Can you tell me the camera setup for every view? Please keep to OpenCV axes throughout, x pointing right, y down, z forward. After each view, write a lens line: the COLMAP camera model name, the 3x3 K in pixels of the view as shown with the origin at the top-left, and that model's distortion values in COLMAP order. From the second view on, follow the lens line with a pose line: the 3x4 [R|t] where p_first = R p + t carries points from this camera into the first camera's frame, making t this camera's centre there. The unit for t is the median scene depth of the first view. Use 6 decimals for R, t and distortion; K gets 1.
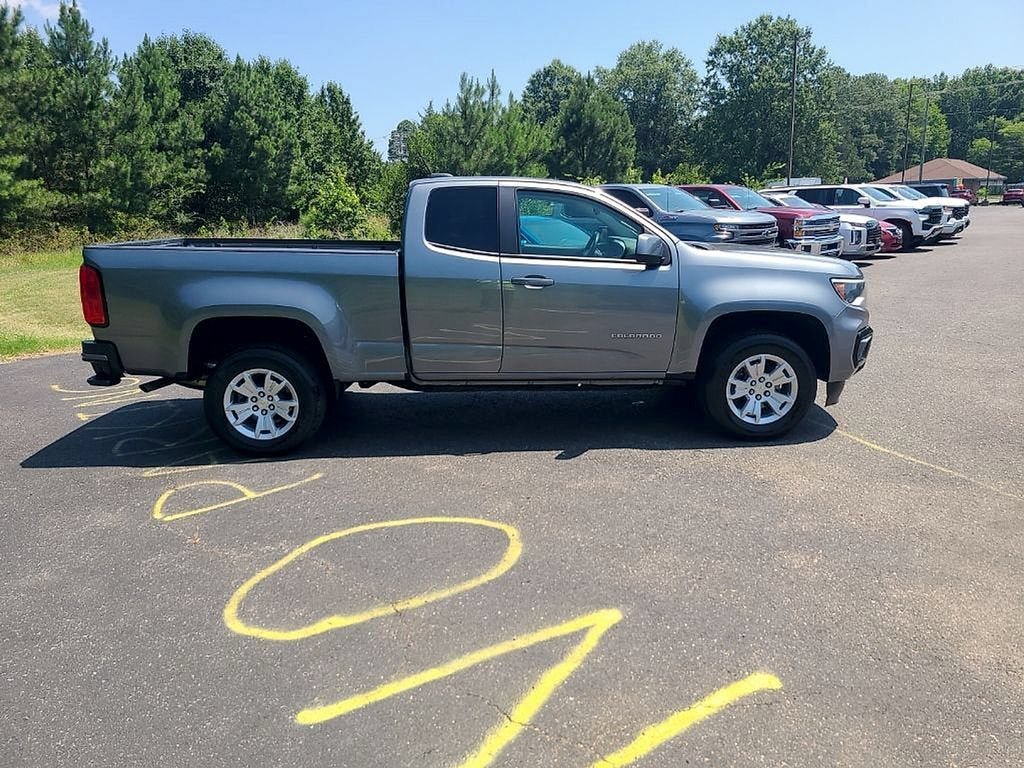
lens RADIAL K [[753.6, 0, 516.9], [0, 753.6, 386.2], [0, 0, 1]] dist [0.025188, -0.009722]
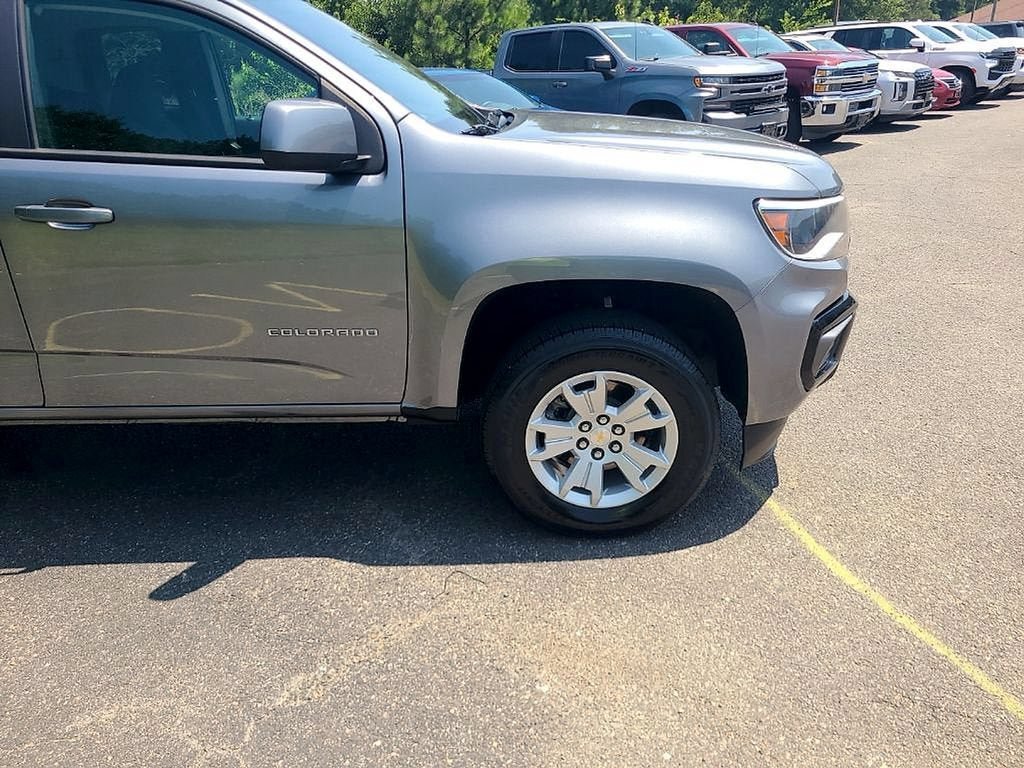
lens RADIAL K [[753.6, 0, 516.9], [0, 753.6, 386.2], [0, 0, 1]] dist [0.025188, -0.009722]
pose [[0.999076, -0.000286, -0.042986, 0.114947], [0.007567, 0.985537, 0.169293, -0.043277], [0.042316, -0.169462, 0.984628, 0.212601]]
